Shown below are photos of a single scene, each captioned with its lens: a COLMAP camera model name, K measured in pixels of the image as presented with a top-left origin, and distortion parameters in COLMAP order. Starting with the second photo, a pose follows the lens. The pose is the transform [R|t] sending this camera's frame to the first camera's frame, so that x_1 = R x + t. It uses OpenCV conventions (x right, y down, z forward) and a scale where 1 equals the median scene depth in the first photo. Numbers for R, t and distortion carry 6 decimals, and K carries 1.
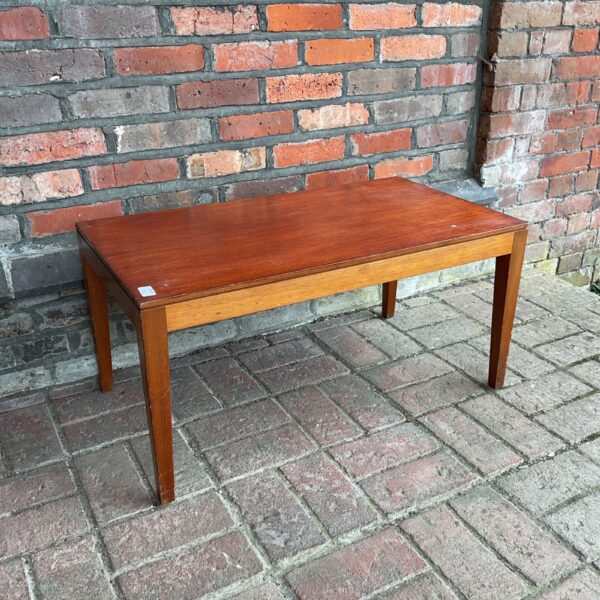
lens RADIAL K [[639.6, 0, 303.5], [0, 639.6, 300.2], [0, 0, 1]] dist [0.030431, 0.000000]
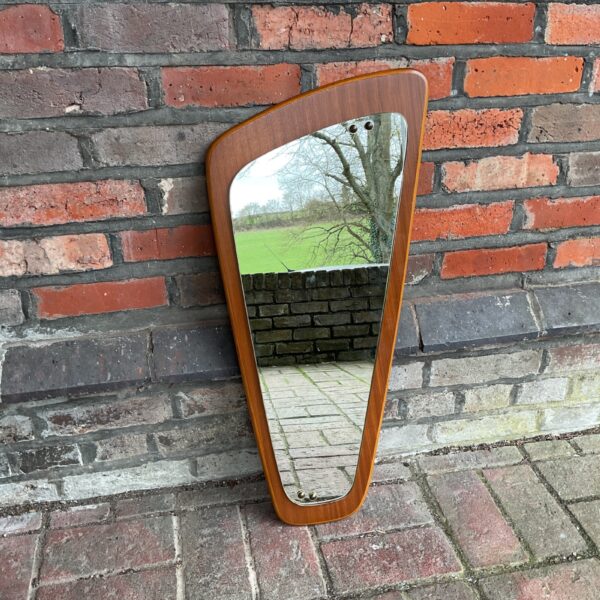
lens RADIAL K [[639.6, 0, 303.2], [0, 639.6, 302.6], [0, 0, 1]] dist [0.030431, 0.000000]
pose [[0.957027, 0.145391, -0.250920, 0.045203], [-0.134618, 0.989099, 0.059673, -0.195005], [0.256861, -0.023331, 0.966167, 0.361182]]
